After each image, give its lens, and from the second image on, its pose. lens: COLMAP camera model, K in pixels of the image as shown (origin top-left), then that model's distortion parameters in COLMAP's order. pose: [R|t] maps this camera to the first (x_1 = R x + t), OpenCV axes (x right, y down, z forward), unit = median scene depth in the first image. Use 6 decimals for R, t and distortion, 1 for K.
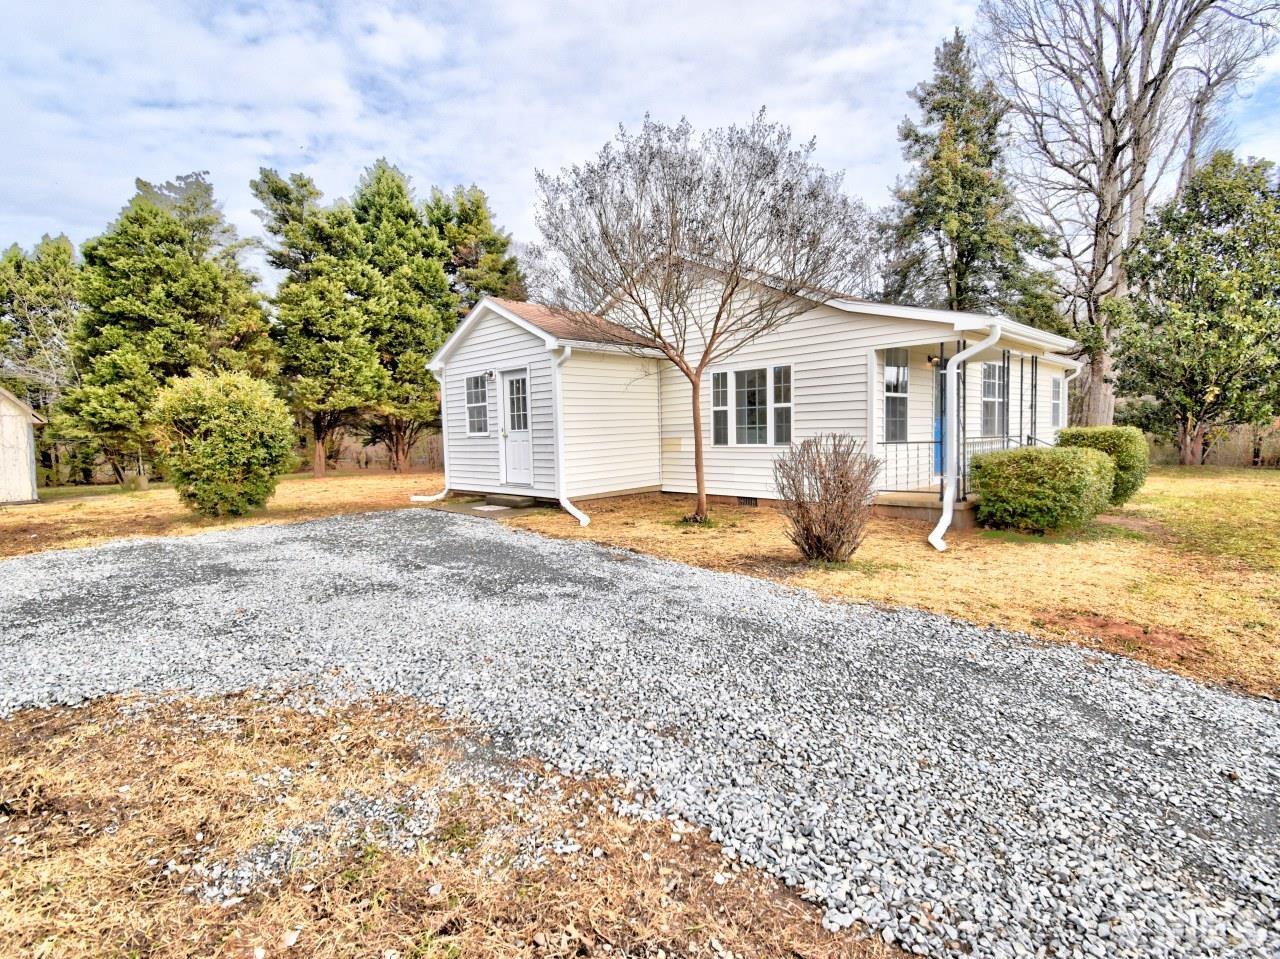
lens RADIAL K [[641.2, 0, 647.3], [0, 641.2, 475.6], [0, 0, 1]] dist [-0.000226, -0.004532]
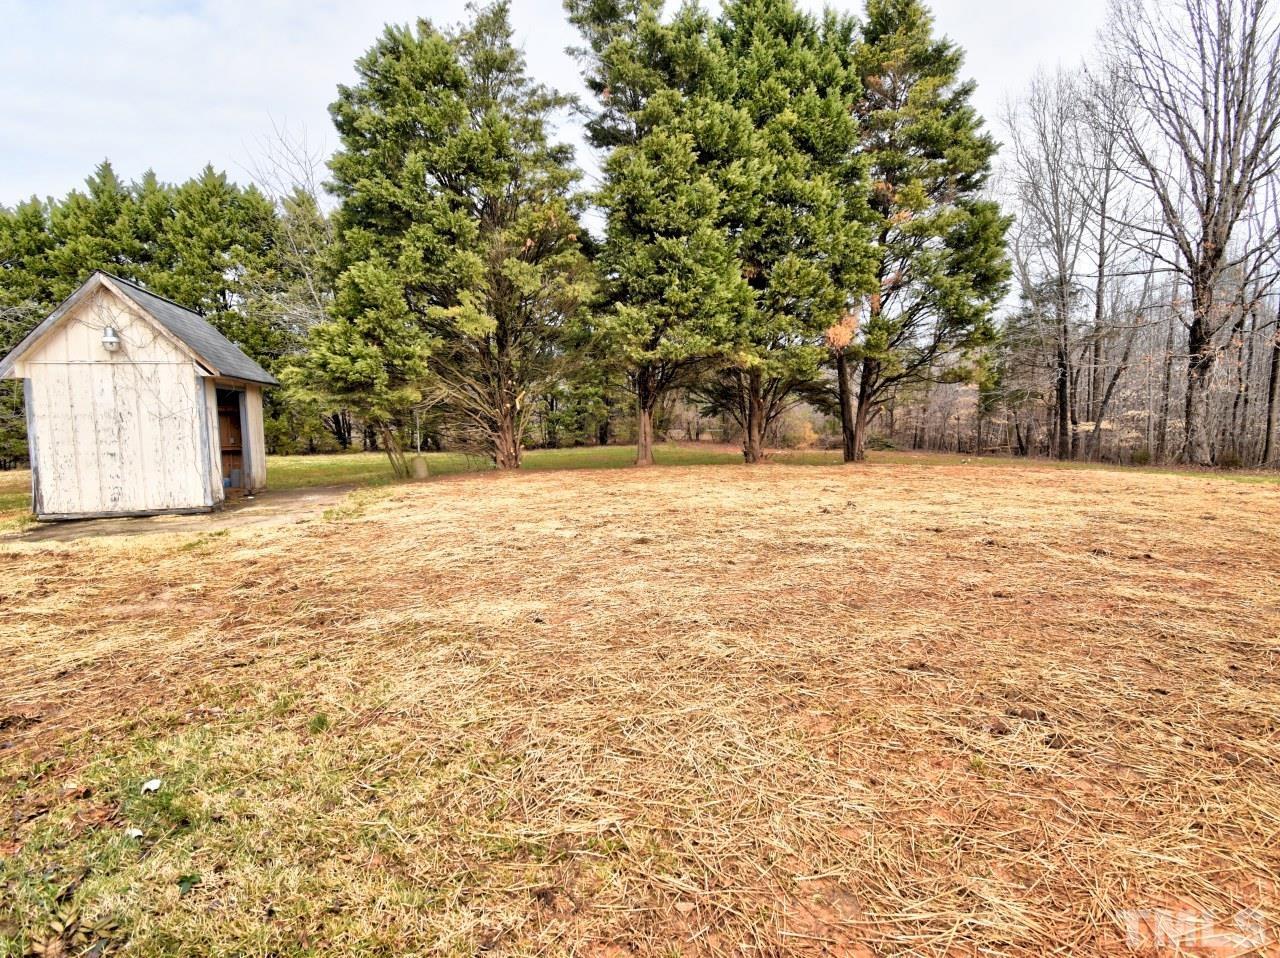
lens RADIAL K [[641.2, 0, 641.0], [0, 641.2, 490.6], [0, 0, 1]] dist [-0.000226, -0.004532]
pose [[0.882558, 0.073929, -0.464355, -0.220572], [-0.038469, 0.995604, 0.085395, -0.030188], [0.468627, -0.057503, 0.881522, 0.447679]]
